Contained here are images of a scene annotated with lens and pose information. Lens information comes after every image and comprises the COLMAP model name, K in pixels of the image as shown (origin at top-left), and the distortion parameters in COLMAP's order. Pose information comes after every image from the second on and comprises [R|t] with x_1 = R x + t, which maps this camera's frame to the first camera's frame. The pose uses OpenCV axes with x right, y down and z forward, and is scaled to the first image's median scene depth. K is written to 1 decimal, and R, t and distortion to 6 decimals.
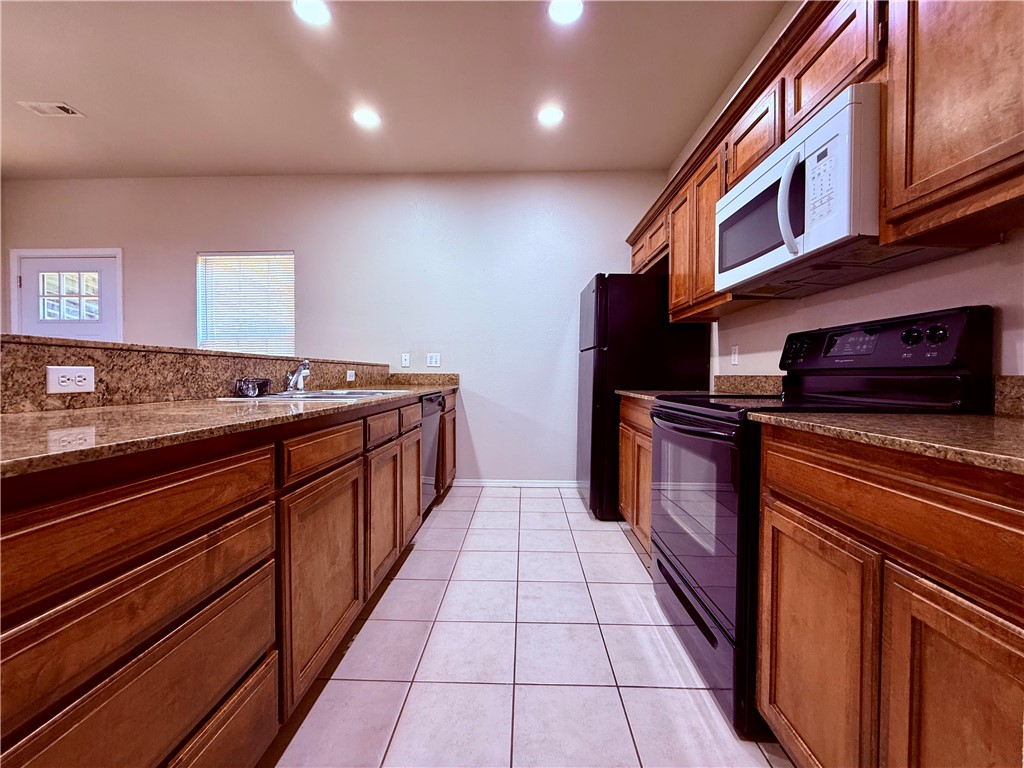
lens RADIAL K [[411.1, 0, 510.6], [0, 411.1, 382.3], [0, 0, 1]] dist [-0.000625, -0.000320]
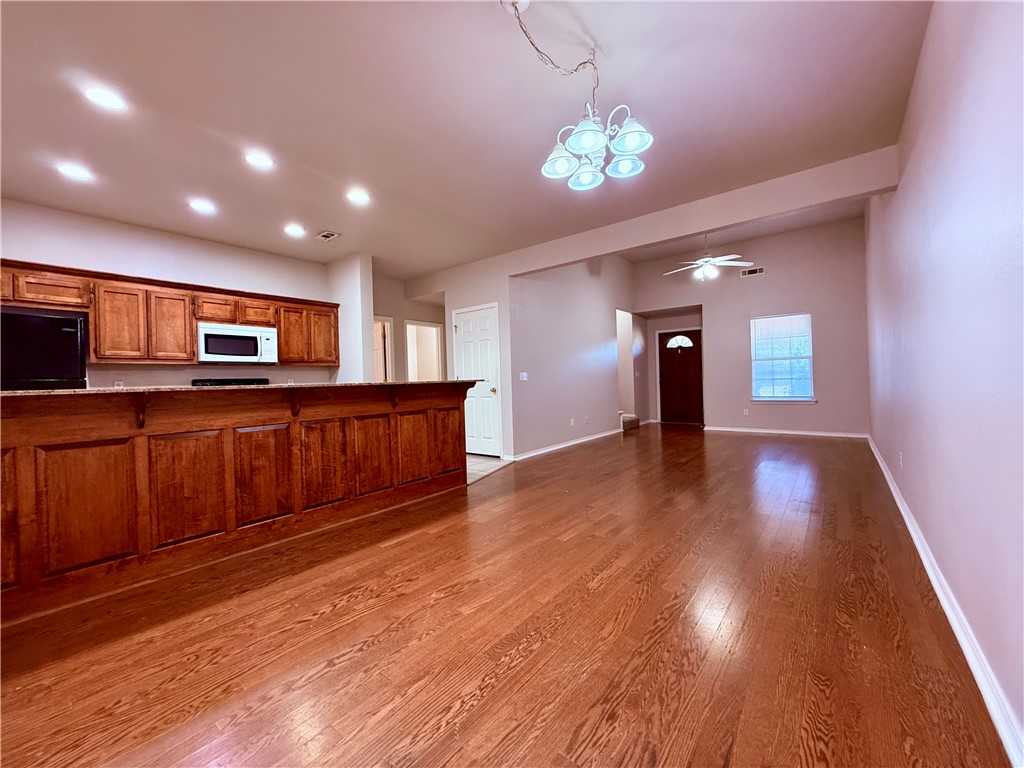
lens RADIAL K [[411.1, 0, 510.6], [0, 411.1, 382.3], [0, 0, 1]] dist [-0.000625, -0.000320]
pose [[-0.803268, 0.018703, 0.595324, -1.170001], [0.038821, 0.999026, 0.020995, -0.038928], [-0.594351, 0.039975, -0.803212, 0.927894]]
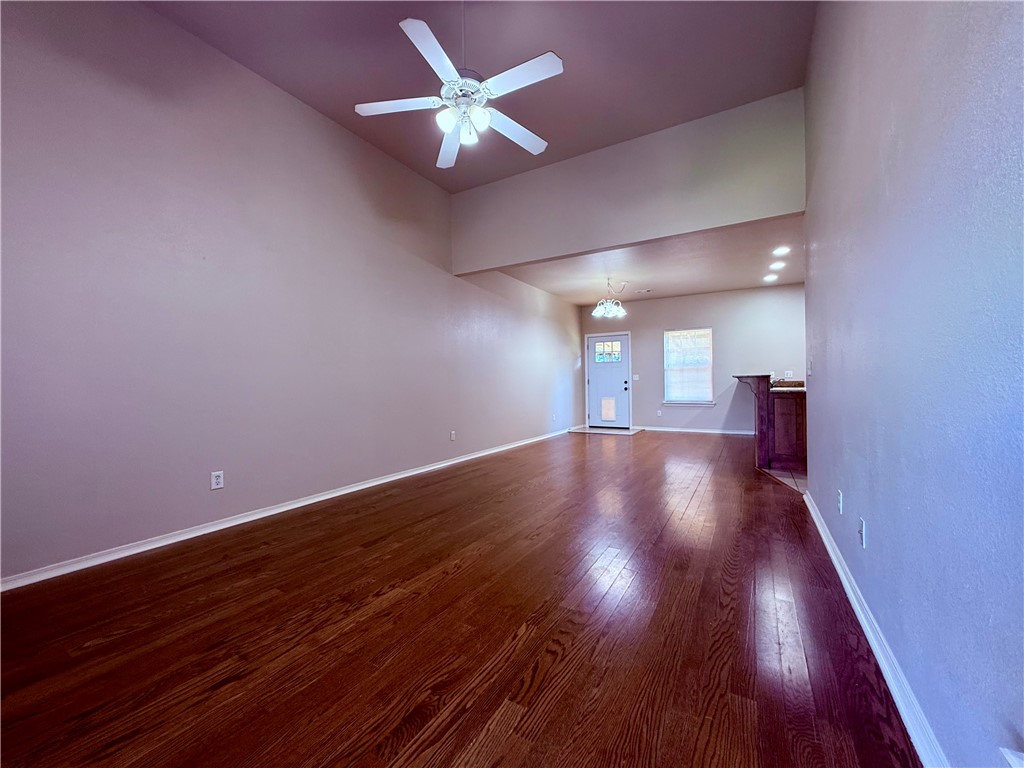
lens RADIAL K [[411.1, 0, 510.6], [0, 411.1, 382.3], [0, 0, 1]] dist [-0.000625, -0.000320]
pose [[0.875487, -0.015687, -0.482987, -0.410865], [0.007200, 0.999785, -0.019421, 0.017107], [0.483188, 0.013525, 0.875412, -1.475351]]
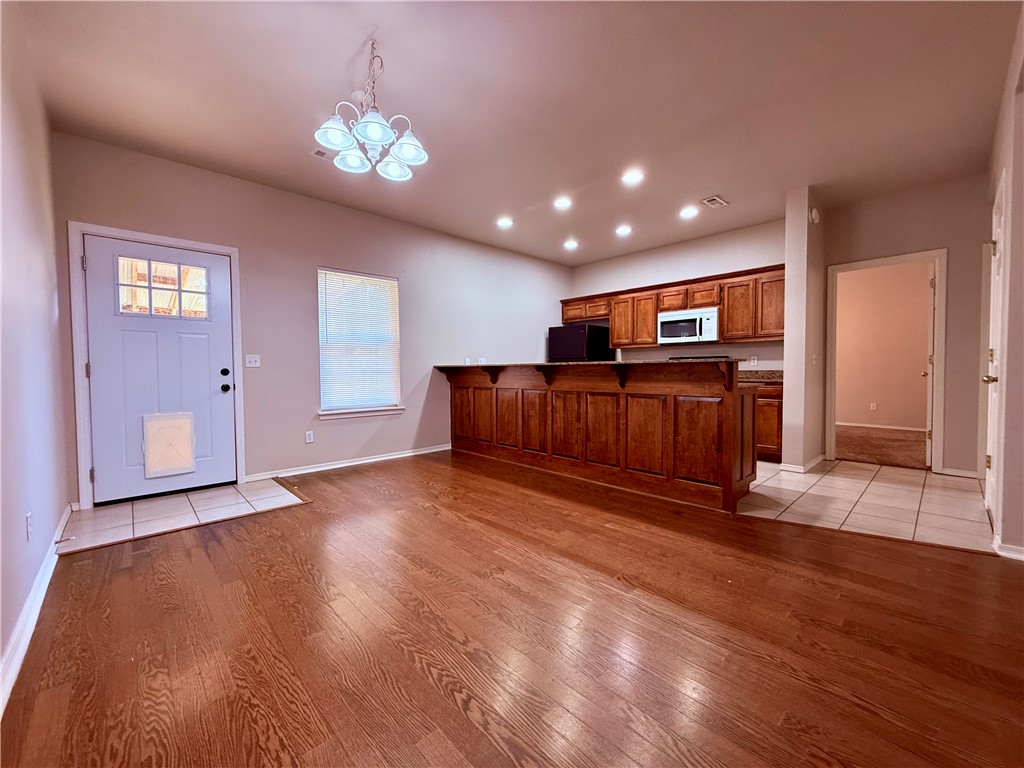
lens RADIAL K [[411.1, 0, 510.6], [0, 411.1, 382.3], [0, 0, 1]] dist [-0.000625, -0.000320]
pose [[0.702368, -0.027516, 0.711282, -1.225844], [0.020542, 0.999620, 0.018386, -0.004965], [-0.711518, 0.001697, 0.702666, -0.181587]]
